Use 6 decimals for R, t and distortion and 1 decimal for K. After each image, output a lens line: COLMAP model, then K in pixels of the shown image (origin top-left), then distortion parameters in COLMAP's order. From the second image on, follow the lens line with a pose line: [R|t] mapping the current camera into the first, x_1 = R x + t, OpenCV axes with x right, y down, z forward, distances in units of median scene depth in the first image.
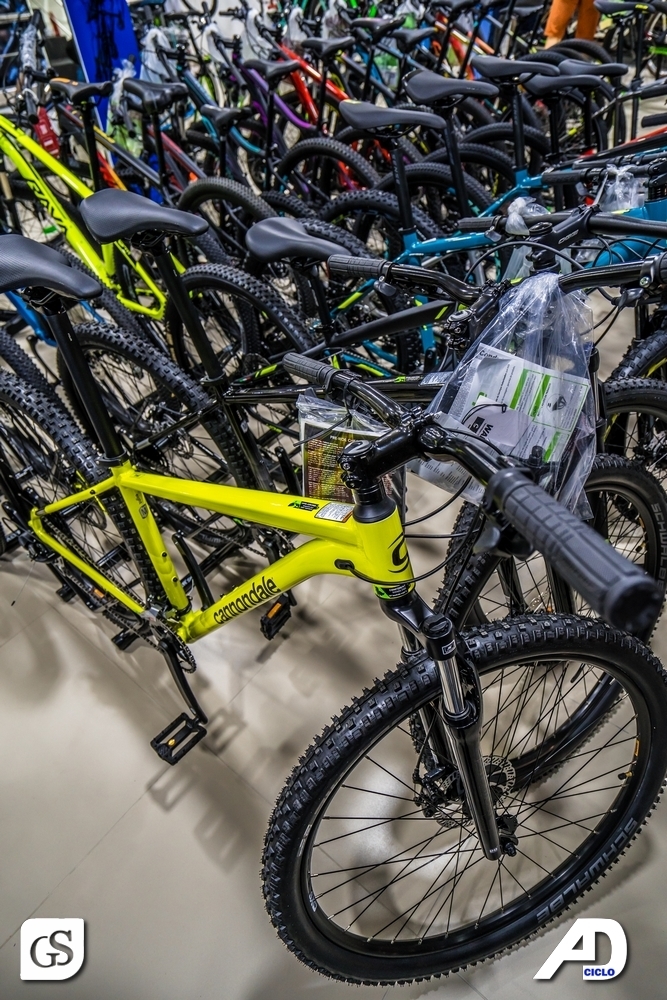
lens RADIAL K [[579.5, 0, 335.7], [0, 579.5, 502.2], [0, 0, 1]] dist [-0.019526, 0.000355]
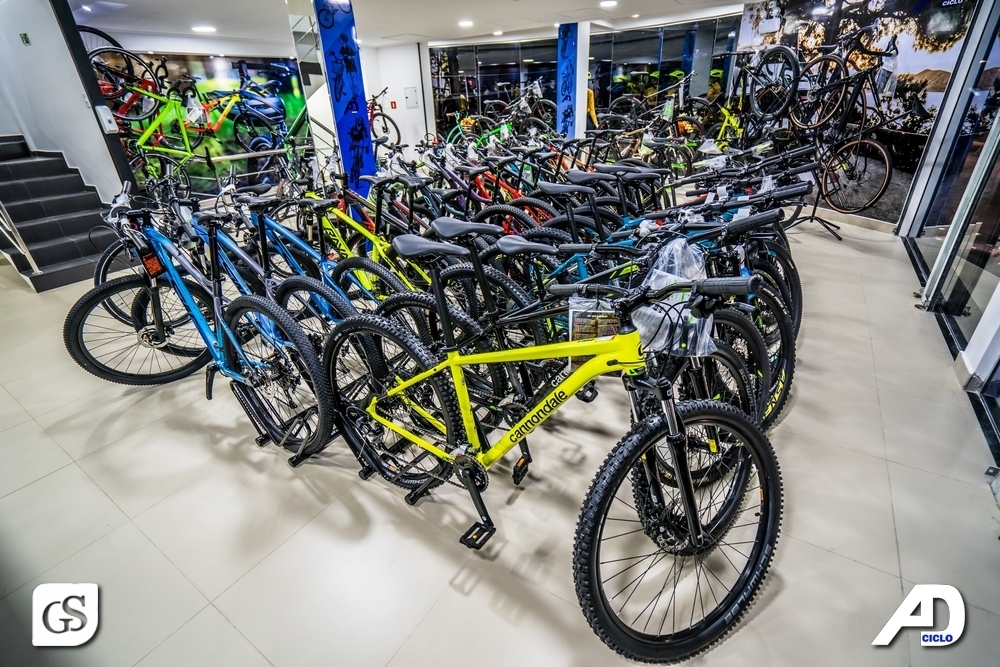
lens RADIAL K [[466.5, 0, 505.4], [0, 466.5, 339.2], [0, 0, 1]] dist [-0.066795, 0.027430]
pose [[0.994712, -0.033262, 0.097171, -0.266986], [0.061666, 0.950011, -0.306066, 0.261178], [-0.082134, 0.310439, 0.947038, -0.282615]]
